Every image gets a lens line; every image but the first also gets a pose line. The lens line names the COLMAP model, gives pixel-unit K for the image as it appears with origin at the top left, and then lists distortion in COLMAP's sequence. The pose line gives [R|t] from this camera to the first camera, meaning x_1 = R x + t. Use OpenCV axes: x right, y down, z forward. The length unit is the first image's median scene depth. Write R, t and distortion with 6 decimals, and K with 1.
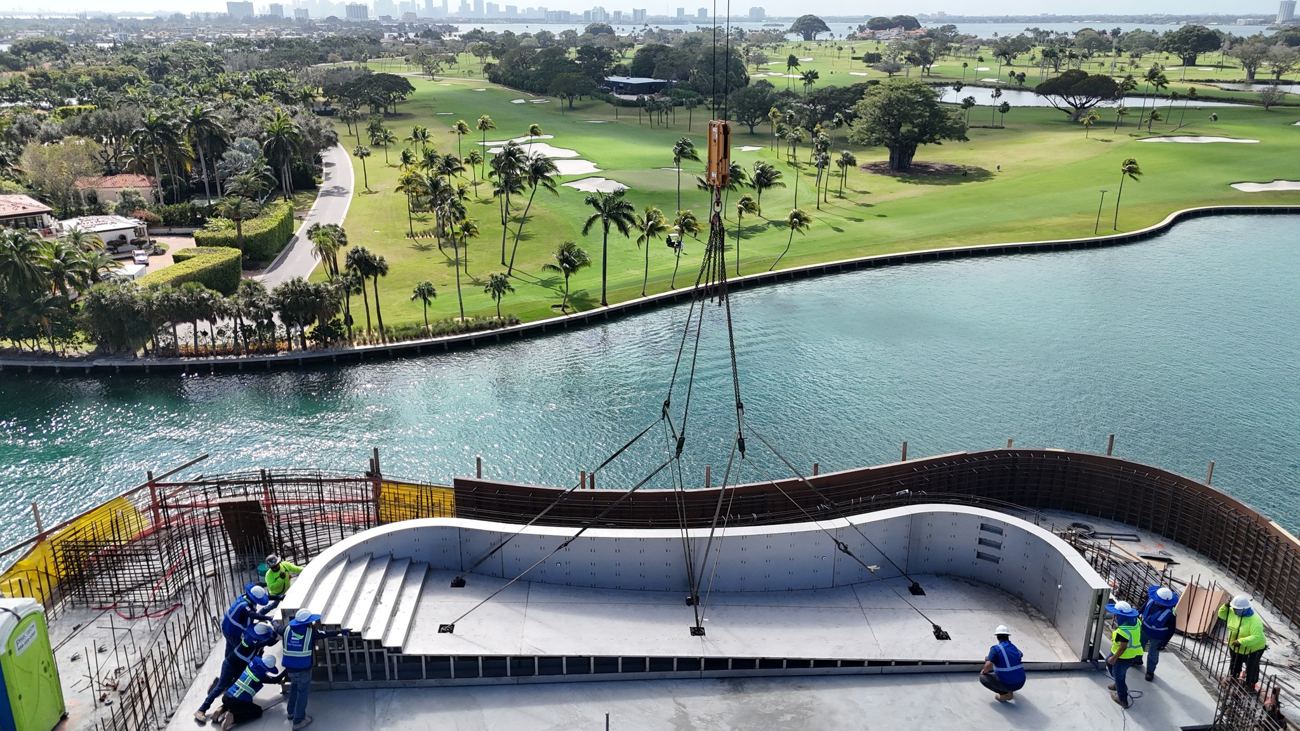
lens RADIAL K [[958.9, 0, 650.0], [0, 958.9, 365.5], [0, 0, 1]] dist [0.062622, -0.056214]
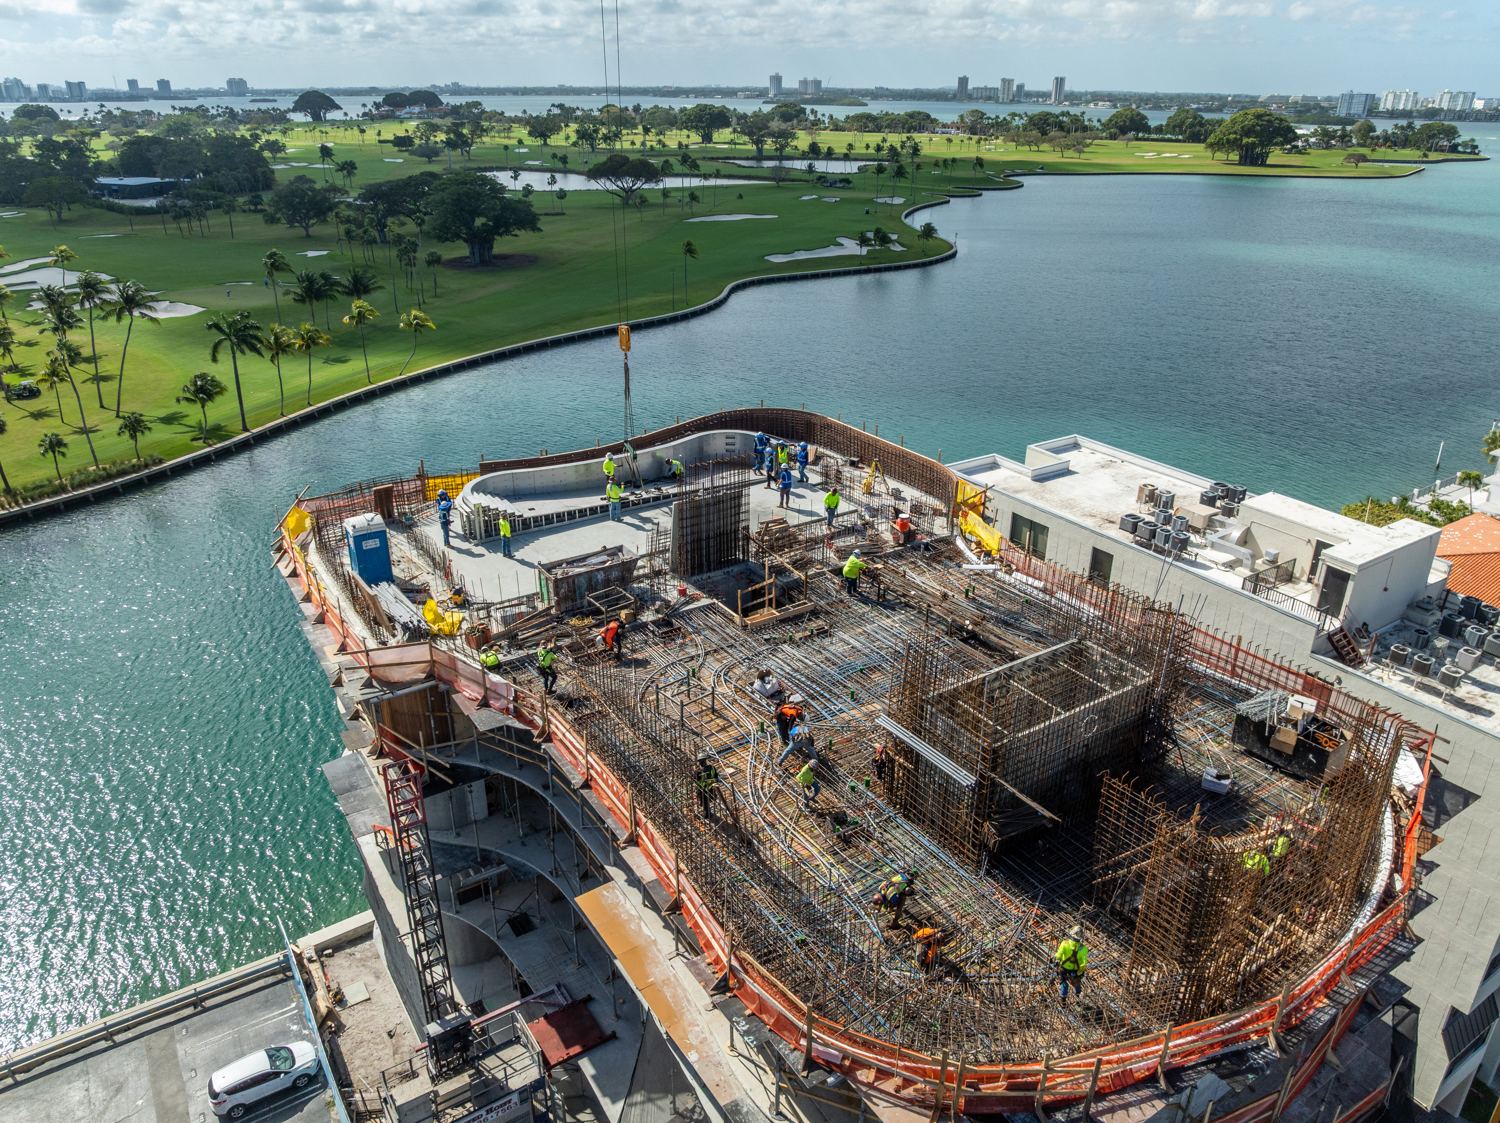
lens RADIAL K [[1056.3, 0, 750.0], [0, 1056.3, 561.5], [0, 0, 1]] dist [-0.095246, 0.058026]
pose [[0.864141, -0.205461, 0.459397, -0.059974], [0.166418, 0.978172, 0.124440, 0.011086], [-0.474936, -0.031082, 0.879471, -0.090503]]
